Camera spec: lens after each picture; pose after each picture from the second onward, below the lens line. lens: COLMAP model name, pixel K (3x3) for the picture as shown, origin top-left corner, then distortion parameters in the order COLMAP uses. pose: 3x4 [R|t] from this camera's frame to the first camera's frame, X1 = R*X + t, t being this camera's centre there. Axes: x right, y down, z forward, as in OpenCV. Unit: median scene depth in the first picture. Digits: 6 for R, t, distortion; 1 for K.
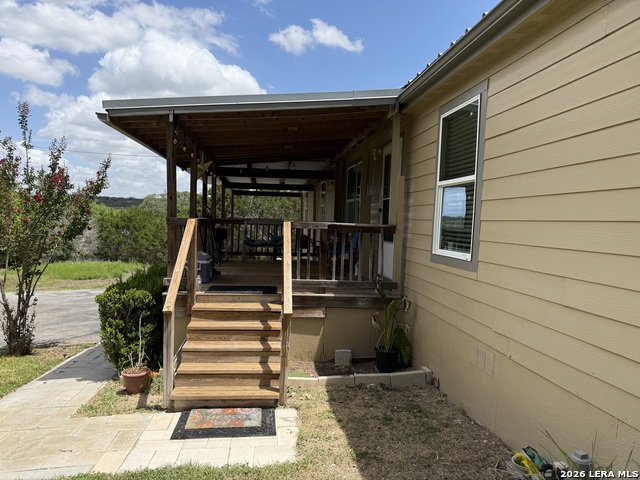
lens RADIAL K [[447.7, 0, 325.2], [0, 447.7, 241.3], [0, 0, 1]] dist [0.074117, -0.098601]
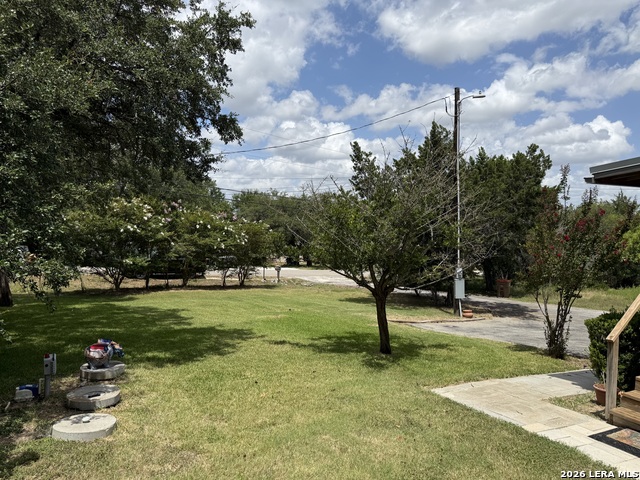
lens RADIAL K [[447.7, 0, 325.2], [0, 447.7, 241.3], [0, 0, 1]] dist [0.074117, -0.098601]
pose [[0.350332, 0.005935, -0.936607, 0.426642], [-0.047885, 0.998786, -0.011583, -0.049052], [0.935401, 0.048908, 0.350191, -0.130785]]
